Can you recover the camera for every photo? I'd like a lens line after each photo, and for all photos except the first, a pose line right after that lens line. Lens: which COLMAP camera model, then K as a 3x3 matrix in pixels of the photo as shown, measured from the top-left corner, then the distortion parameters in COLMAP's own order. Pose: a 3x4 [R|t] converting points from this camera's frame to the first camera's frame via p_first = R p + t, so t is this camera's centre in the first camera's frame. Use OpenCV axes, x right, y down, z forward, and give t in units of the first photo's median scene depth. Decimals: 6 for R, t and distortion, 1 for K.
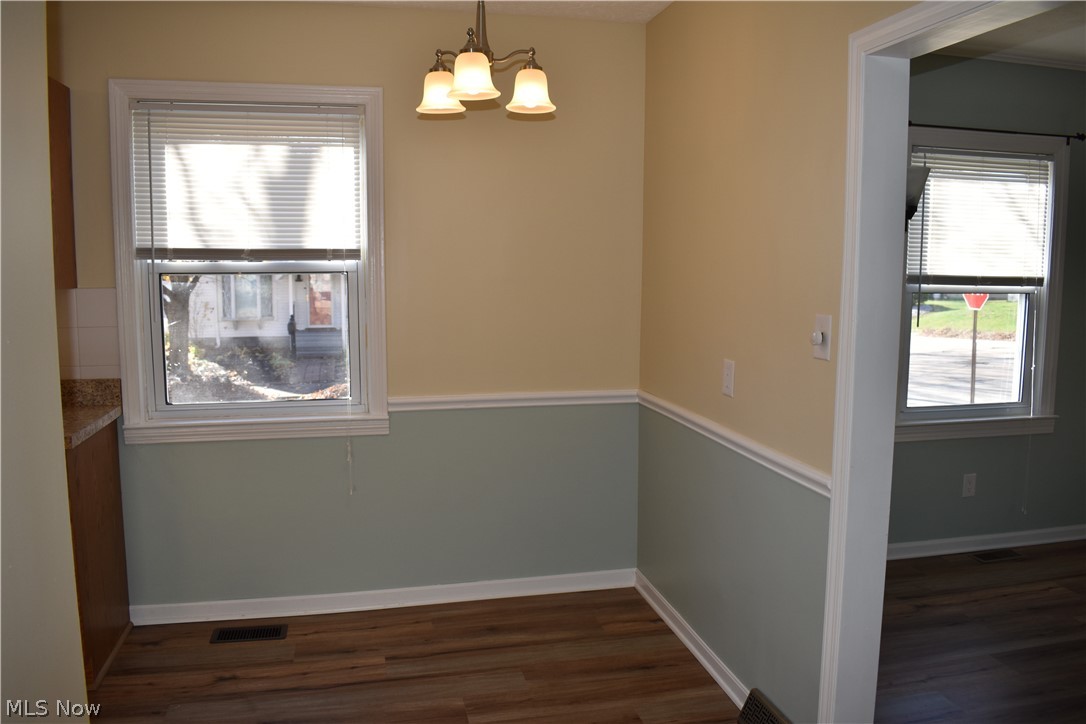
lens RADIAL K [[840.8, 0, 542.9], [0, 840.8, 365.3], [0, 0, 1]] dist [-0.093212, 0.010397]
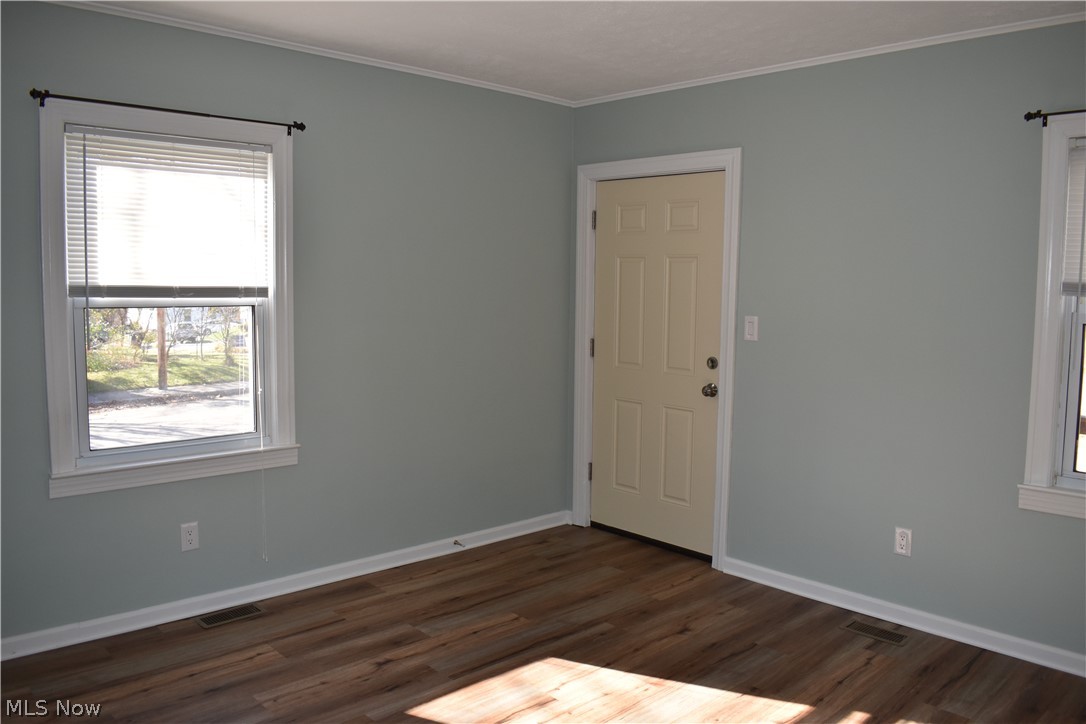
lens RADIAL K [[840.8, 0, 545.4], [0, 840.8, 364.6], [0, 0, 1]] dist [-0.093212, 0.010397]
pose [[0.860877, -0.039421, 0.507284, 0.423981], [0.047017, 0.998892, -0.002166, -0.009966], [-0.506637, 0.025716, 0.861776, 0.089682]]
